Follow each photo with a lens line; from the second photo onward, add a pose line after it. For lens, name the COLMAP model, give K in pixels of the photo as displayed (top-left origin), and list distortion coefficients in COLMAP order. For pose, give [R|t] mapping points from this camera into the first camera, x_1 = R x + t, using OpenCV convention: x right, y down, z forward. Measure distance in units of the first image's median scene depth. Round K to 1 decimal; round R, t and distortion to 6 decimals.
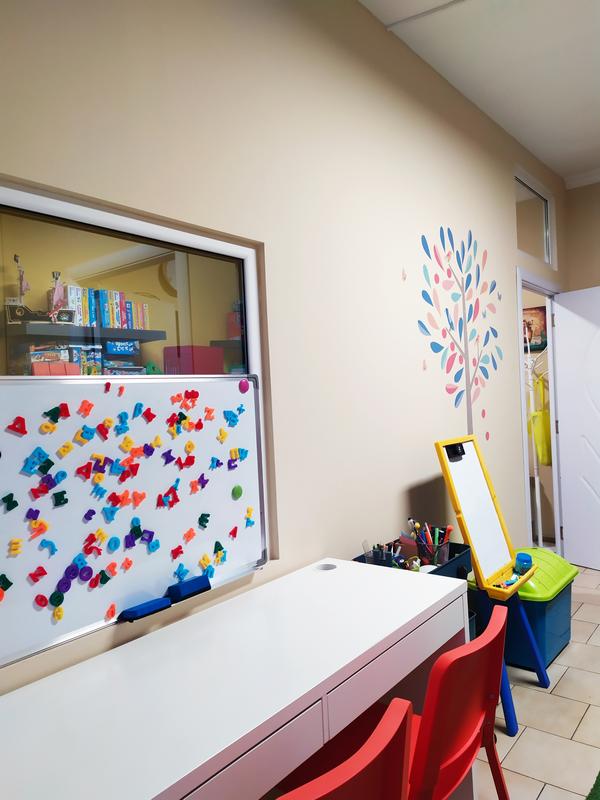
lens RADIAL K [[600.9, 0, 300.0], [0, 600.9, 400.0], [0, 0, 1]] dist [0.046119, -0.006798]
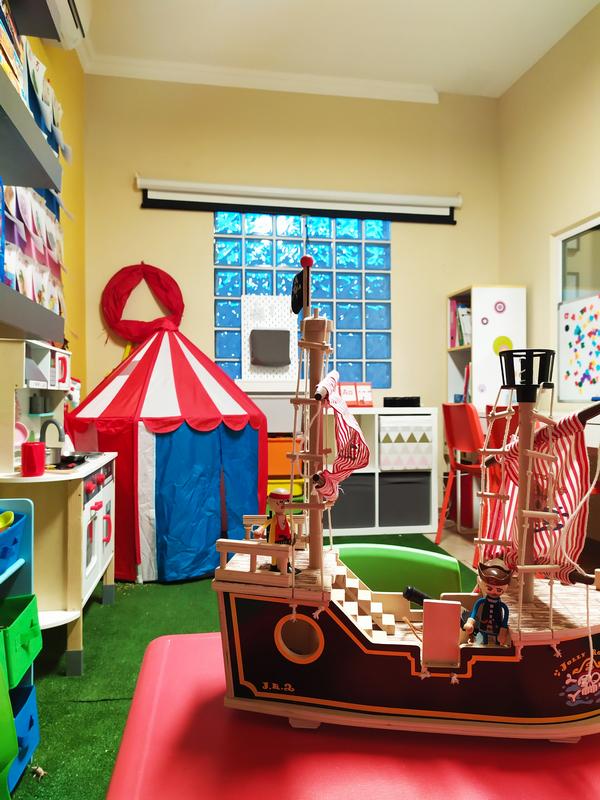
lens RADIAL K [[600.9, 0, 300.0], [0, 600.9, 400.0], [0, 0, 1]] dist [0.046119, -0.006798]
pose [[-0.679975, 0.052810, -0.731331, 2.014432], [0.030038, 0.998572, 0.044180, 0.218903], [0.732620, 0.008074, -0.680590, 1.668697]]
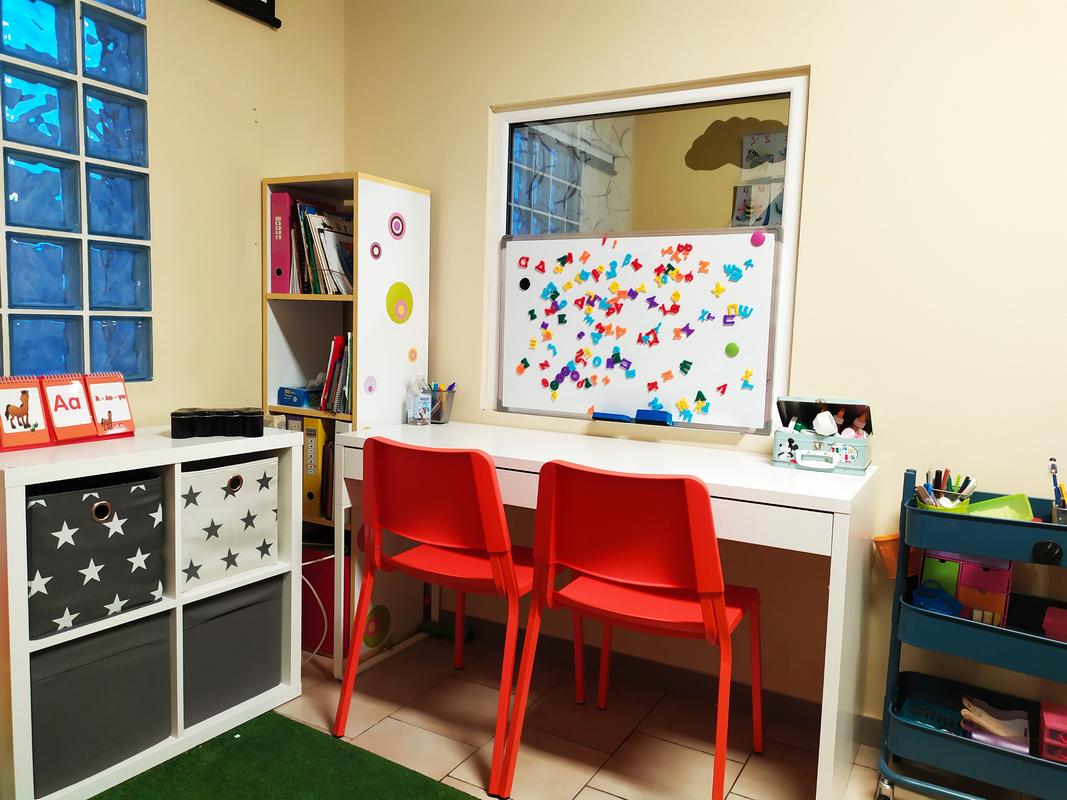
lens RADIAL K [[801.4, 0, 533.5], [0, 801.4, 400.0], [0, 0, 1]] dist [0.046119, -0.006798]
pose [[0.144867, 0.147151, -0.978448, 1.362635], [-0.047240, 0.988780, 0.141711, 0.076944], [0.988323, 0.025693, 0.150193, 0.584339]]
